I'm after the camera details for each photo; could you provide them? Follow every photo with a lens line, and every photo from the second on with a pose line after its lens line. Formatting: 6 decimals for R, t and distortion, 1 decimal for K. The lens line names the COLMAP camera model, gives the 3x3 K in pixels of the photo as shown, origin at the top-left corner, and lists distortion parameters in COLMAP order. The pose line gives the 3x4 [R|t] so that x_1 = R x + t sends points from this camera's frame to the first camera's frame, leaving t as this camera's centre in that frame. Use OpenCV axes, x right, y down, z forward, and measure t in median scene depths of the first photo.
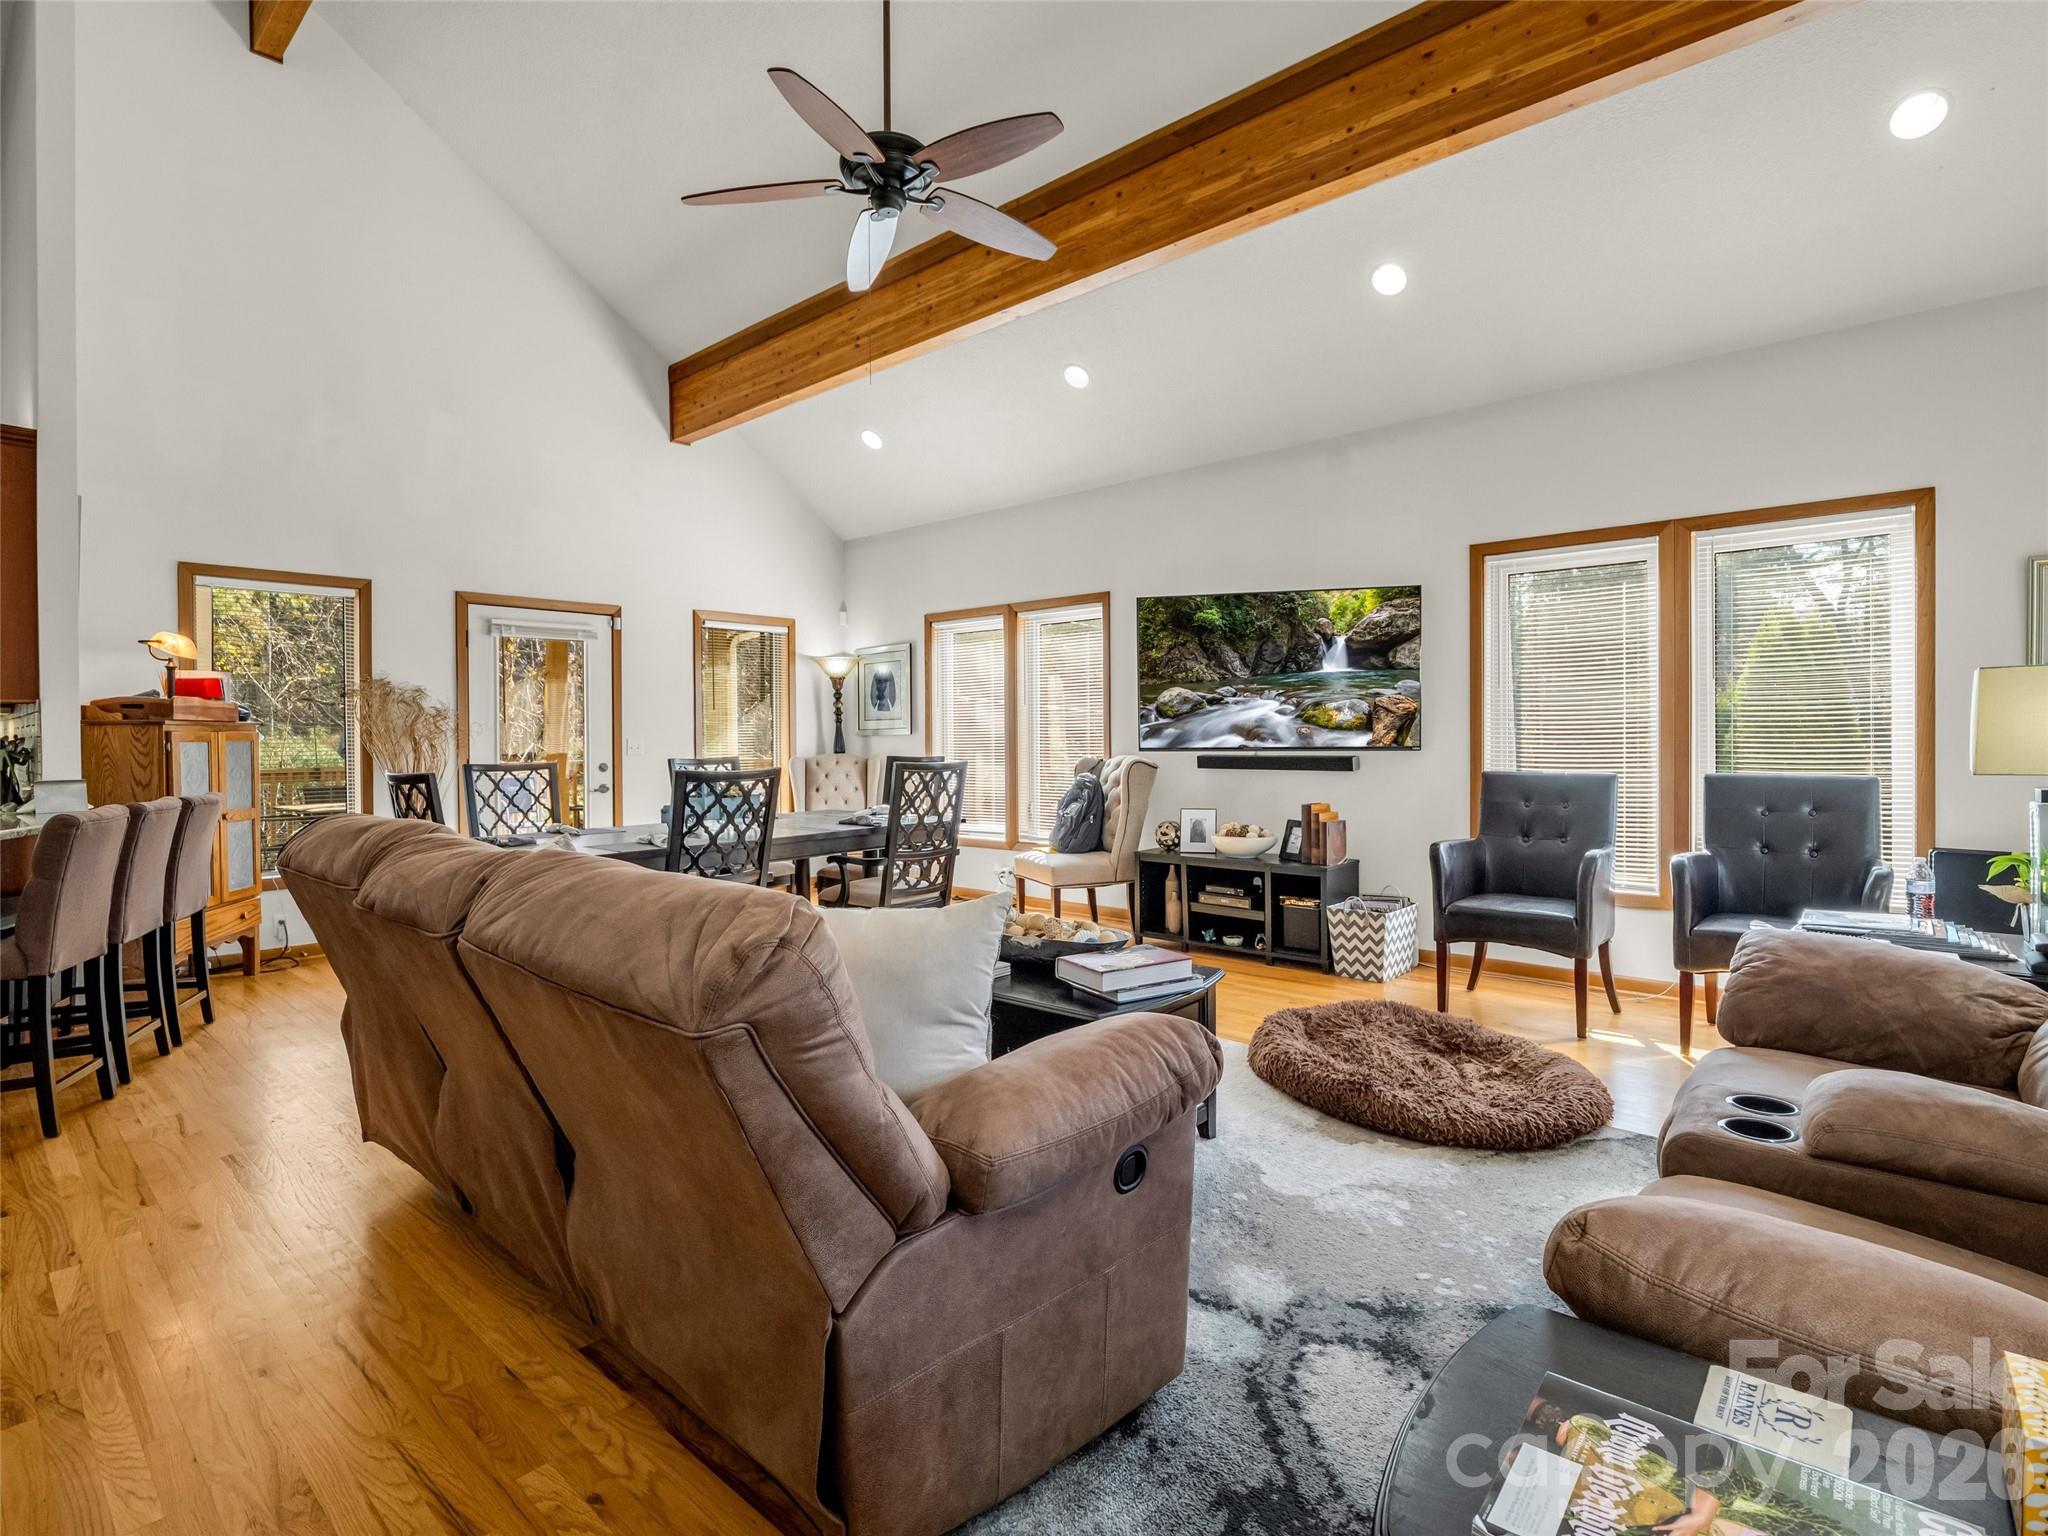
lens RADIAL K [[1008.8, 0, 1025.3], [0, 1008.8, 704.5], [0, 0, 1]] dist [-0.002148, -0.001501]
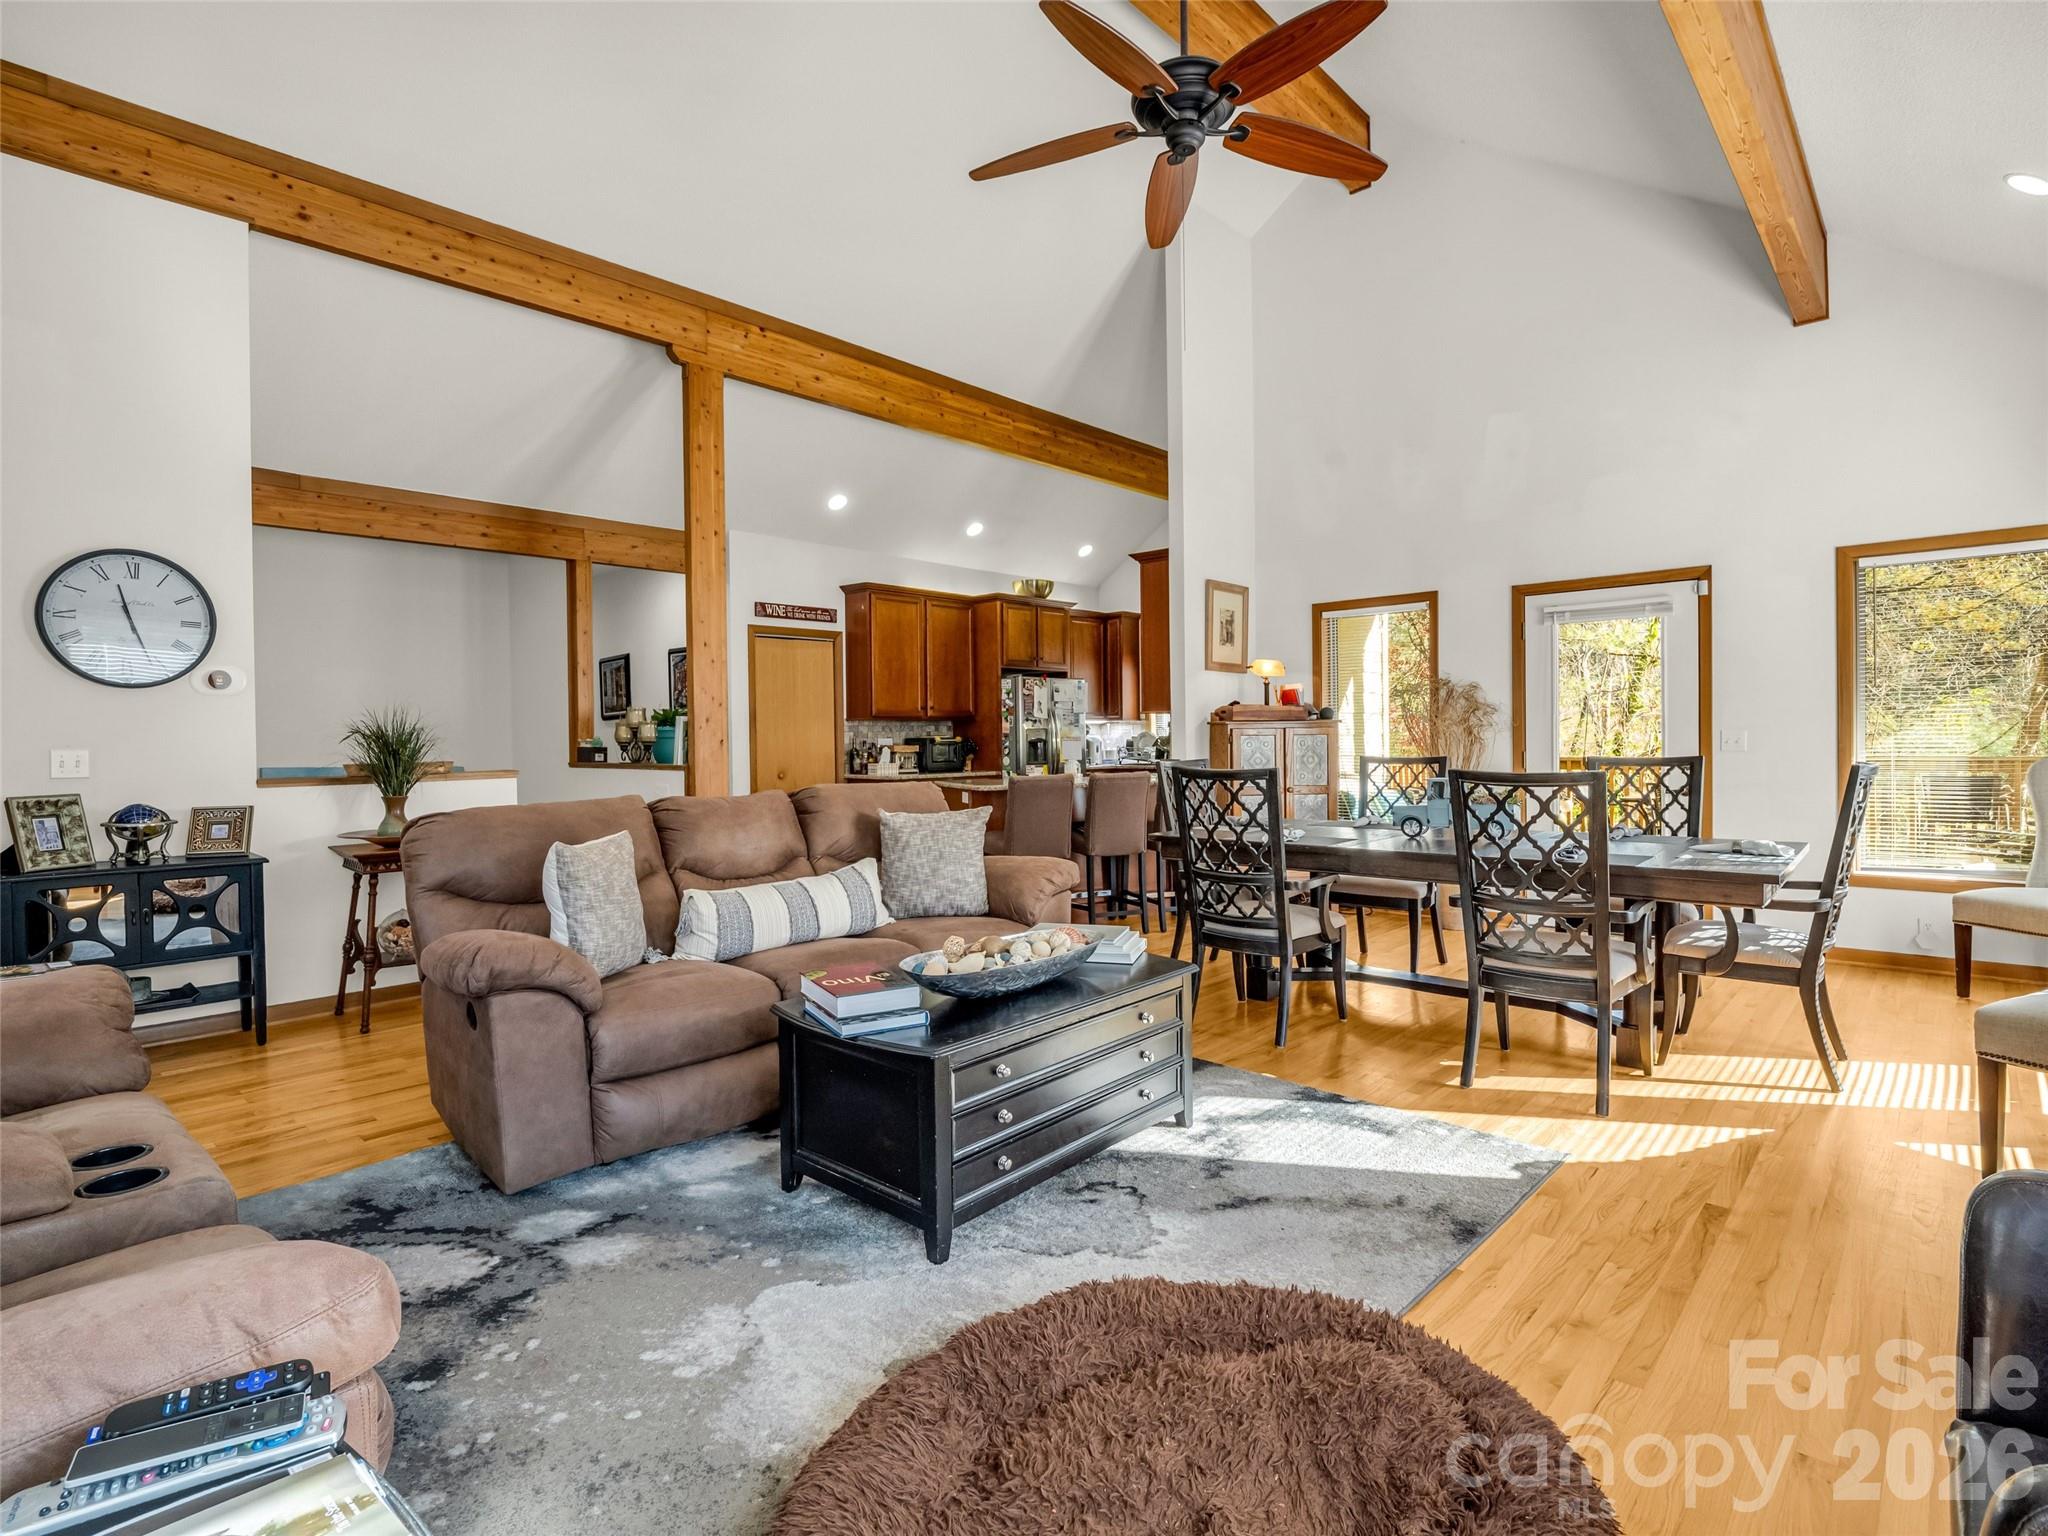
lens RADIAL K [[1002.4, 0, 1038.4], [0, 1002.4, 748.0], [0, 0, 1]] dist [-0.000196, -0.009699]
pose [[-0.017514, 0.020696, -0.999632, 0.676708], [0.042941, 0.998879, 0.019928, 0.015477], [0.998924, -0.042576, -0.018383, 0.790801]]
